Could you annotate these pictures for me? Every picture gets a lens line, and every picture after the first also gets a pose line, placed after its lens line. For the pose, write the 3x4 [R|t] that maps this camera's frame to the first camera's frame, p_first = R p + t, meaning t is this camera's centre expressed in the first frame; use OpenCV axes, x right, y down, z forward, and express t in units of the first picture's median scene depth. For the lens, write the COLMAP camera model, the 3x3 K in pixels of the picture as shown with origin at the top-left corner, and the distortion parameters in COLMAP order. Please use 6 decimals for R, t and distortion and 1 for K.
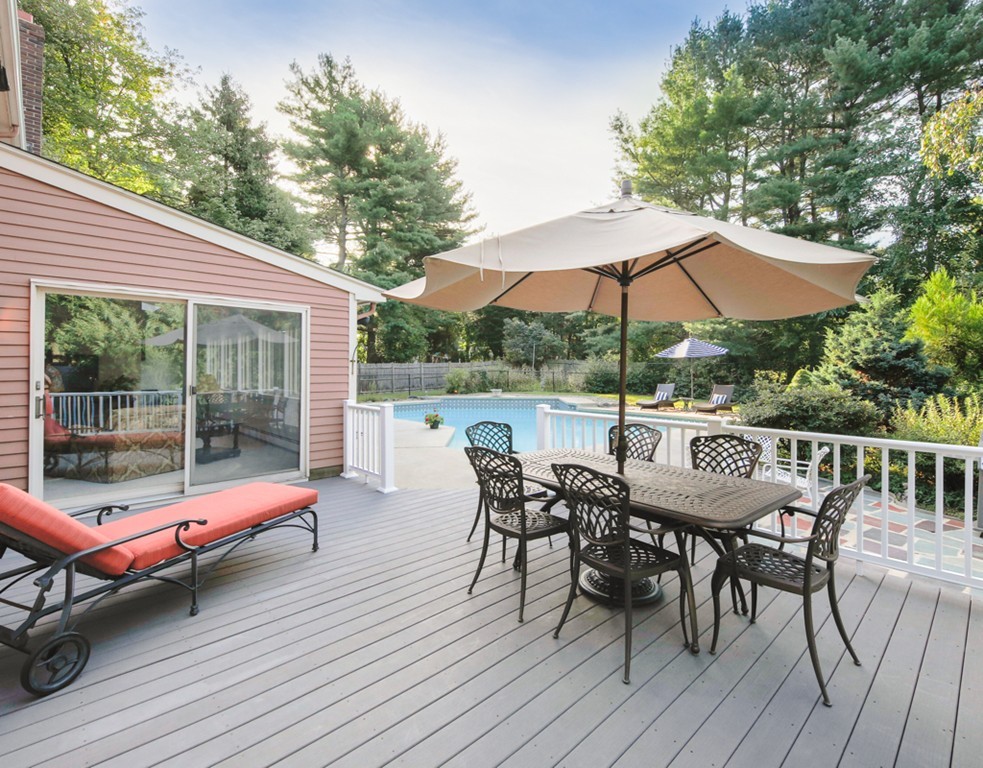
lens RADIAL K [[471.3, 0, 490.6], [0, 471.3, 379.6], [0, 0, 1]] dist [-0.002558, -0.001511]
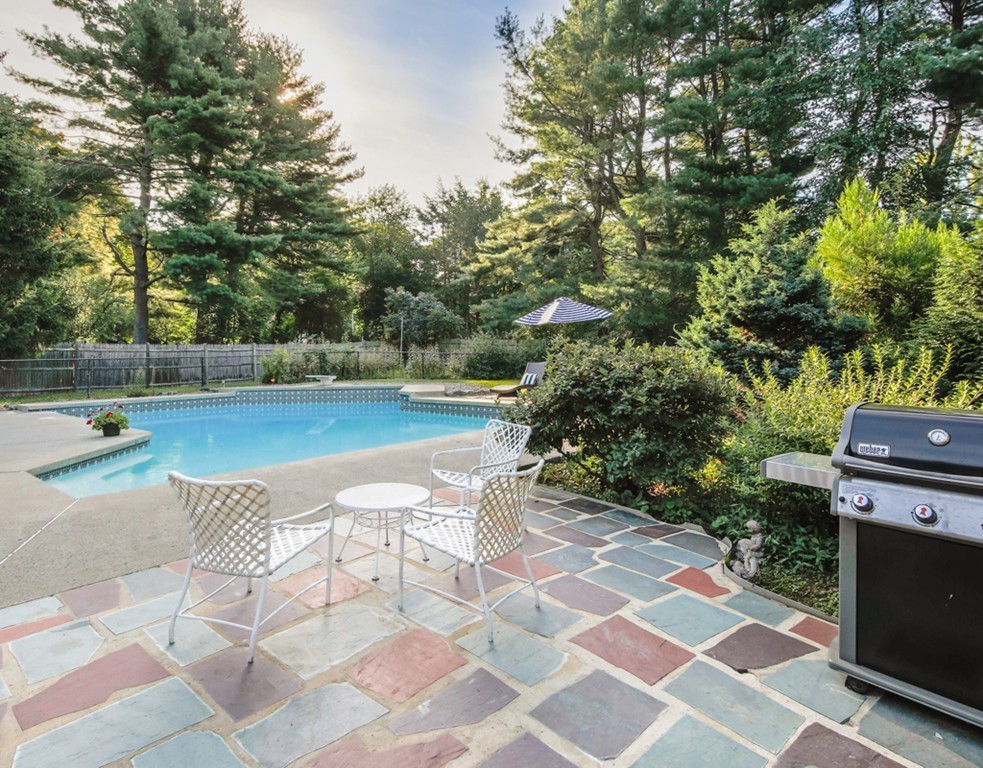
lens RADIAL K [[525.4, 0, 514.7], [0, 525.4, 360.8], [0, 0, 1]] dist [0.005987, -0.001915]
pose [[0.993576, -0.015374, 0.112115, 0.357076], [0.017865, 0.999615, -0.021241, 0.033725], [-0.111745, 0.023107, 0.993468, 0.288828]]
